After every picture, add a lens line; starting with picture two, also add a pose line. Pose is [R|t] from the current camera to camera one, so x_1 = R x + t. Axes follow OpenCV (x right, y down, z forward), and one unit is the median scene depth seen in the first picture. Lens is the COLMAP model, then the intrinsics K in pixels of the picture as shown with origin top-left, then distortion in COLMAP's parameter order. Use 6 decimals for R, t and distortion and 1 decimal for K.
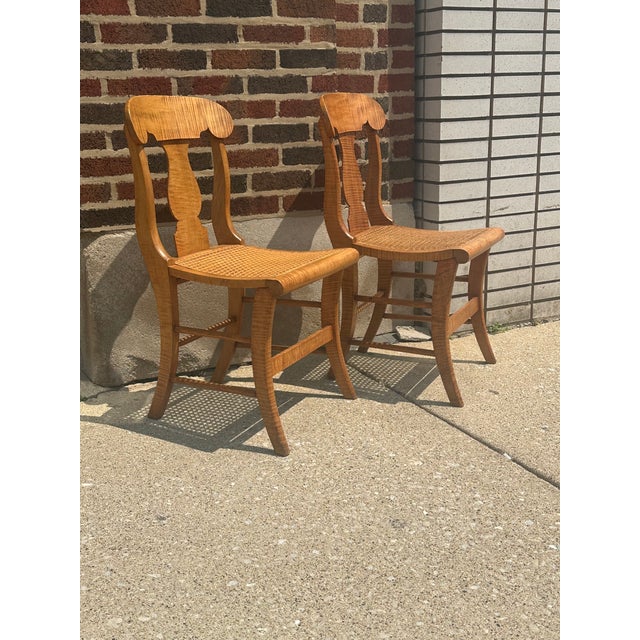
lens RADIAL K [[840.1, 0, 322.5], [0, 840.1, 318.1], [0, 0, 1]] dist [0.125257, 0.000000]
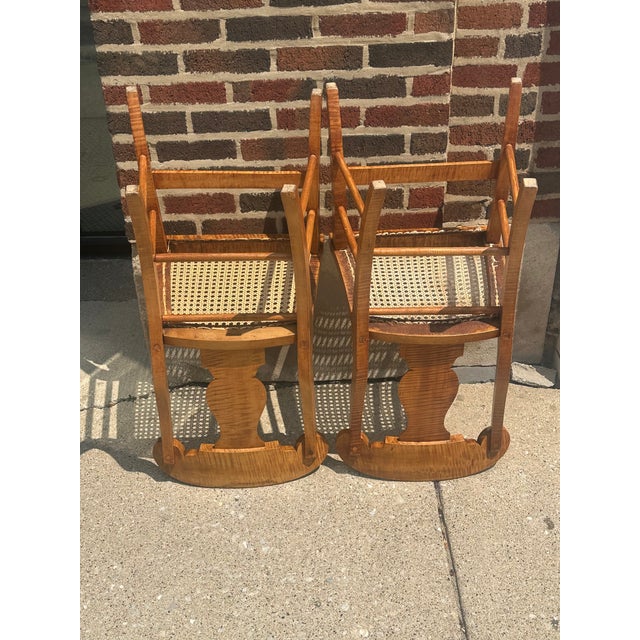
lens RADIAL K [[840.1, 0, 331.2], [0, 840.1, 323.7], [0, 0, 1]] dist [0.125257, 0.000000]
pose [[0.898624, 0.236589, -0.369459, 0.272897], [-0.112229, 0.938078, 0.327742, -0.335802], [0.424121, -0.253053, 0.869532, 0.250938]]
